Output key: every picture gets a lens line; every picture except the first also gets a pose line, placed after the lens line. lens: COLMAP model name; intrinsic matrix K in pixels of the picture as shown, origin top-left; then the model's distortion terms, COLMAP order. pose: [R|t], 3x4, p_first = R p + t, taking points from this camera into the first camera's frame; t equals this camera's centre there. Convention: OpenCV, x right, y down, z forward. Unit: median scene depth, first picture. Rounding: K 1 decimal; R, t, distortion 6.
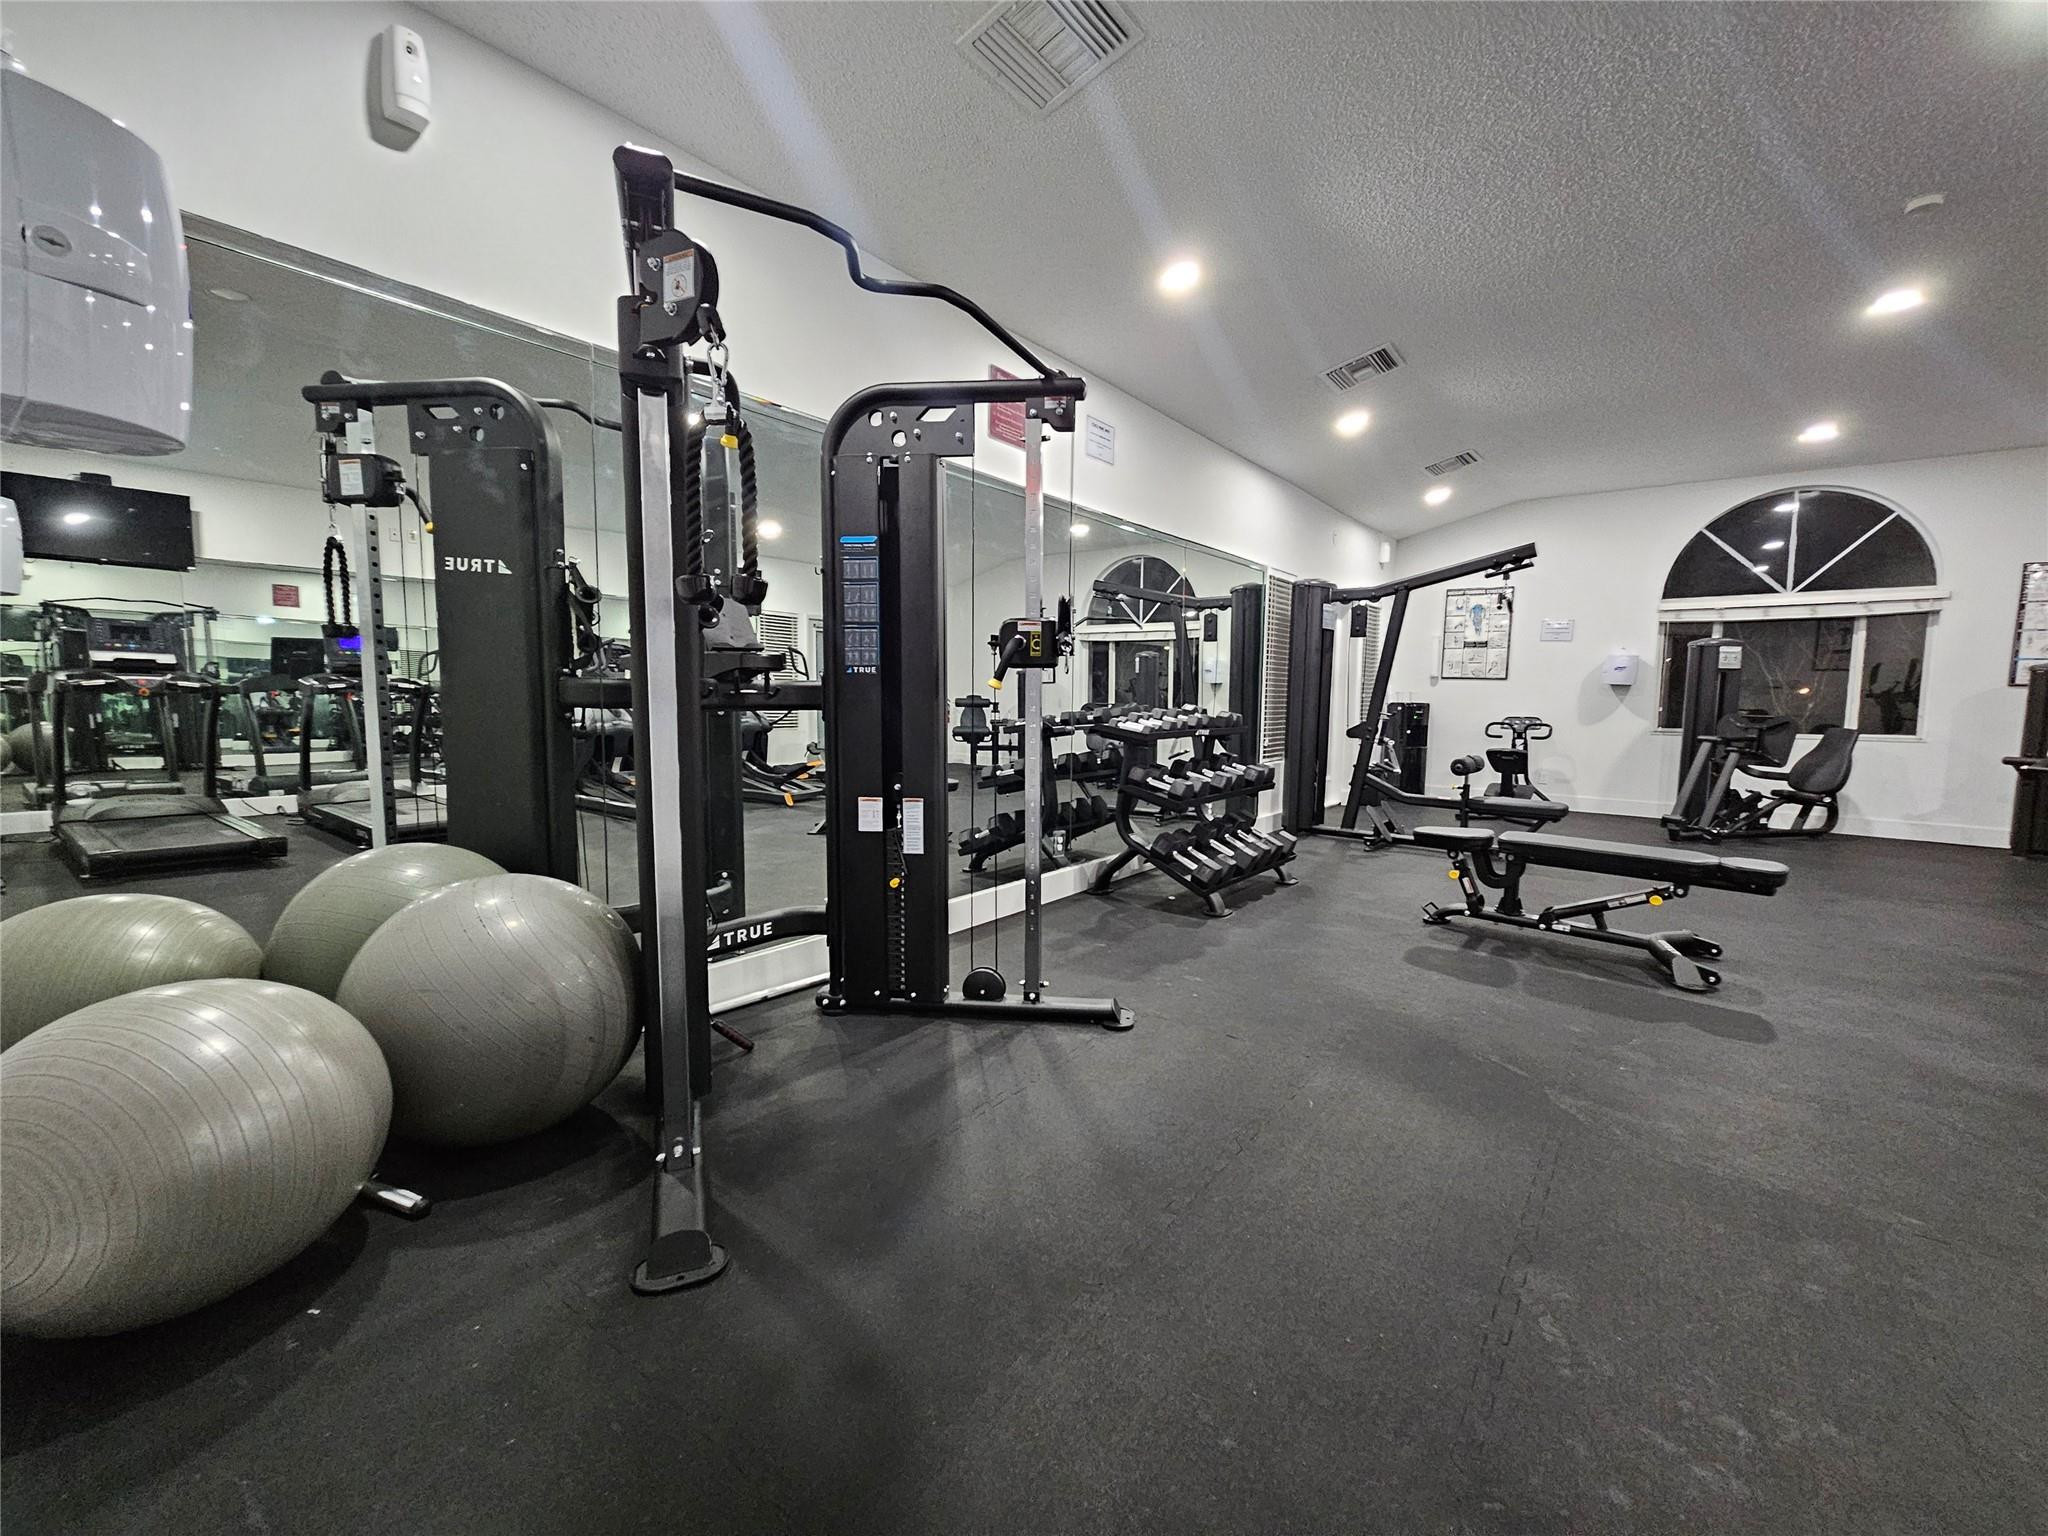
lens RADIAL K [[843.8, 0, 1053.7], [0, 843.8, 766.6], [0, 0, 1]] dist [-0.000839, 0.003893]
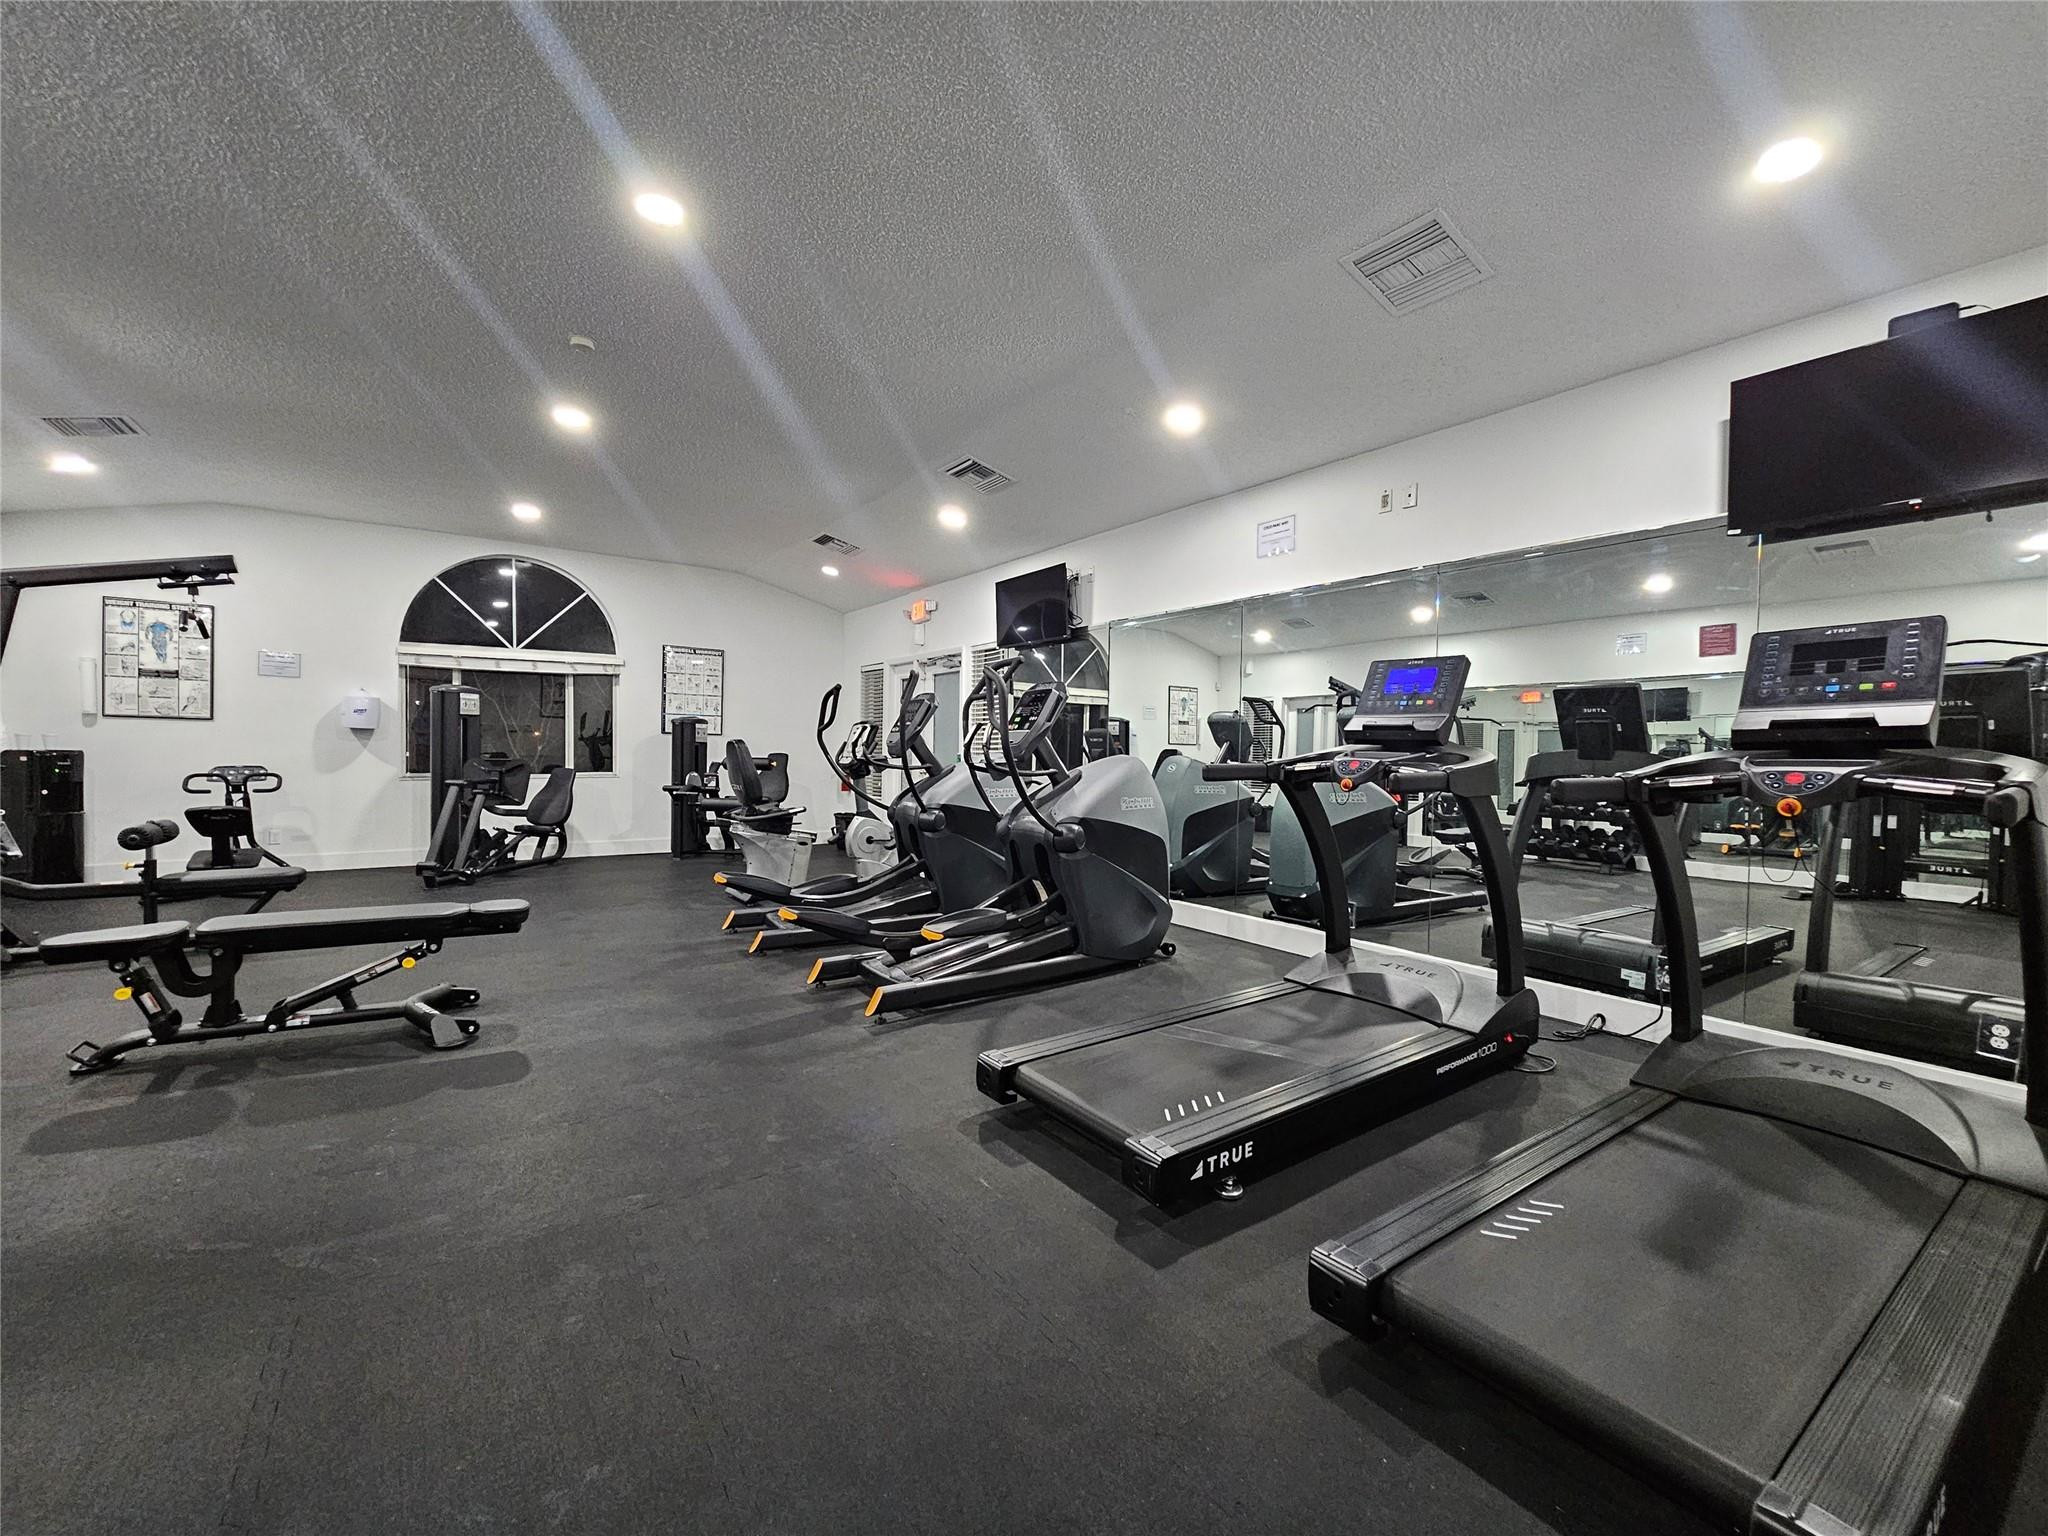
lens RADIAL K [[839.9, 0, 1030.0], [0, 839.9, 762.1], [0, 0, 1]] dist [-0.002929, -0.000257]
pose [[0.310123, -0.025988, 0.950341, 0.041269], [0.077941, 0.996956, 0.001829, -0.008267], [-0.947496, 0.073503, 0.311205, 0.036594]]
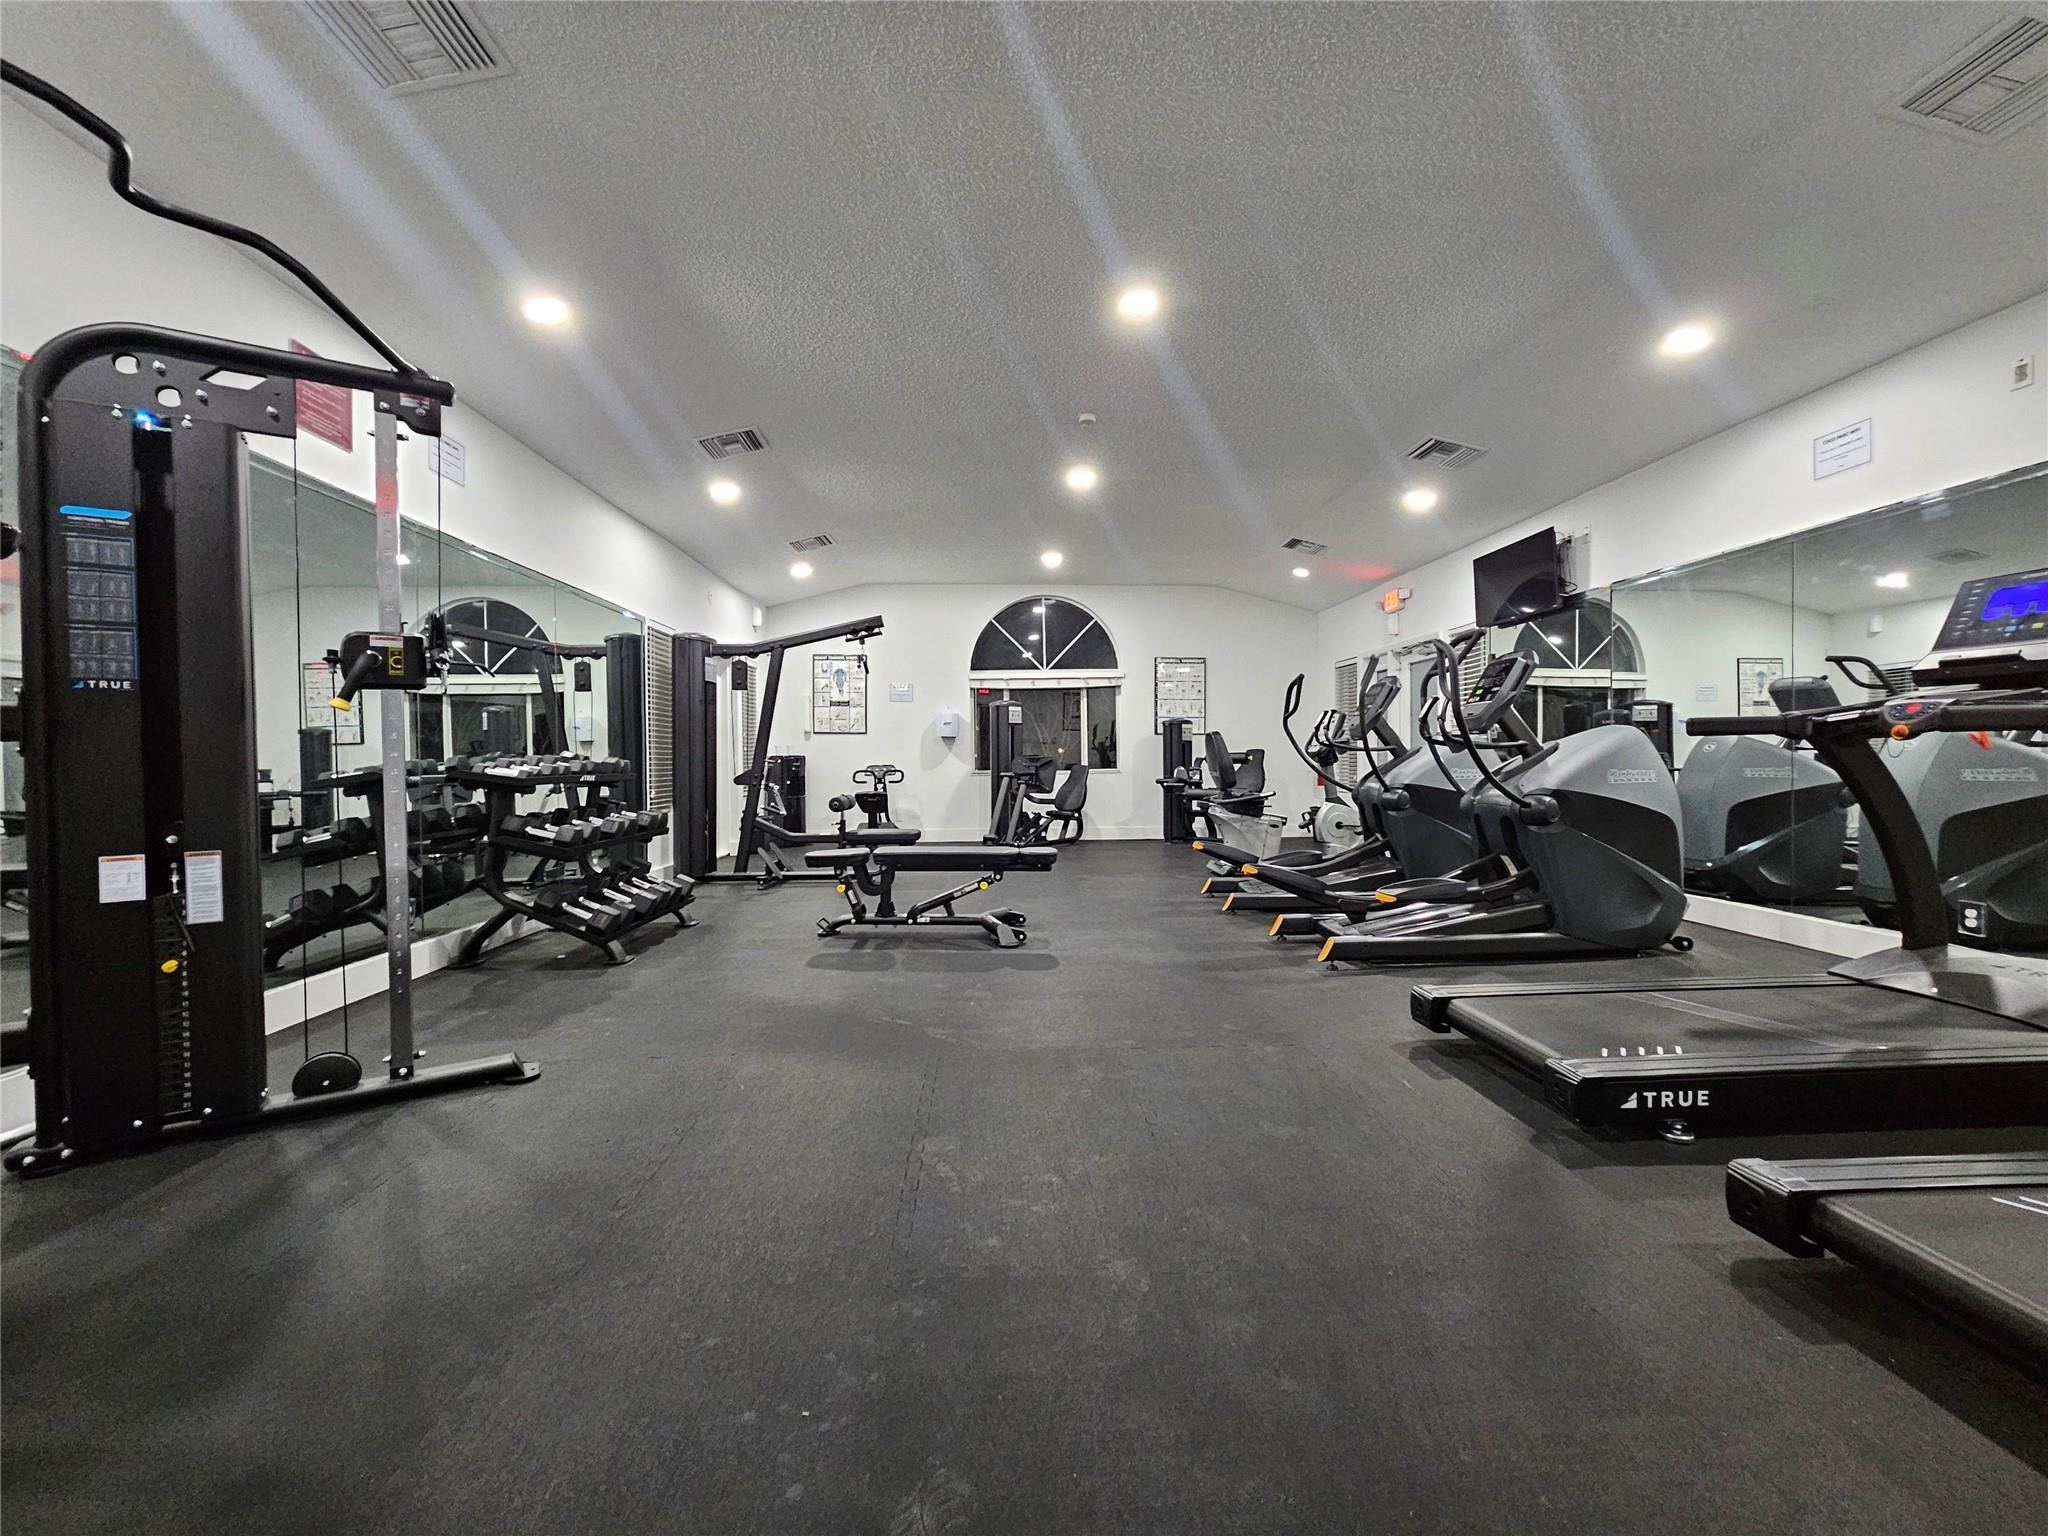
lens RADIAL K [[834.8, 0, 1034.4], [0, 834.8, 765.8], [0, 0, 1]] dist [-0.000796, 0.000224]
pose [[0.769338, -0.027169, 0.638264, -0.040727], [0.077635, 0.995666, -0.051196, 0.035898], [-0.634107, 0.088939, 0.768113, -0.051742]]
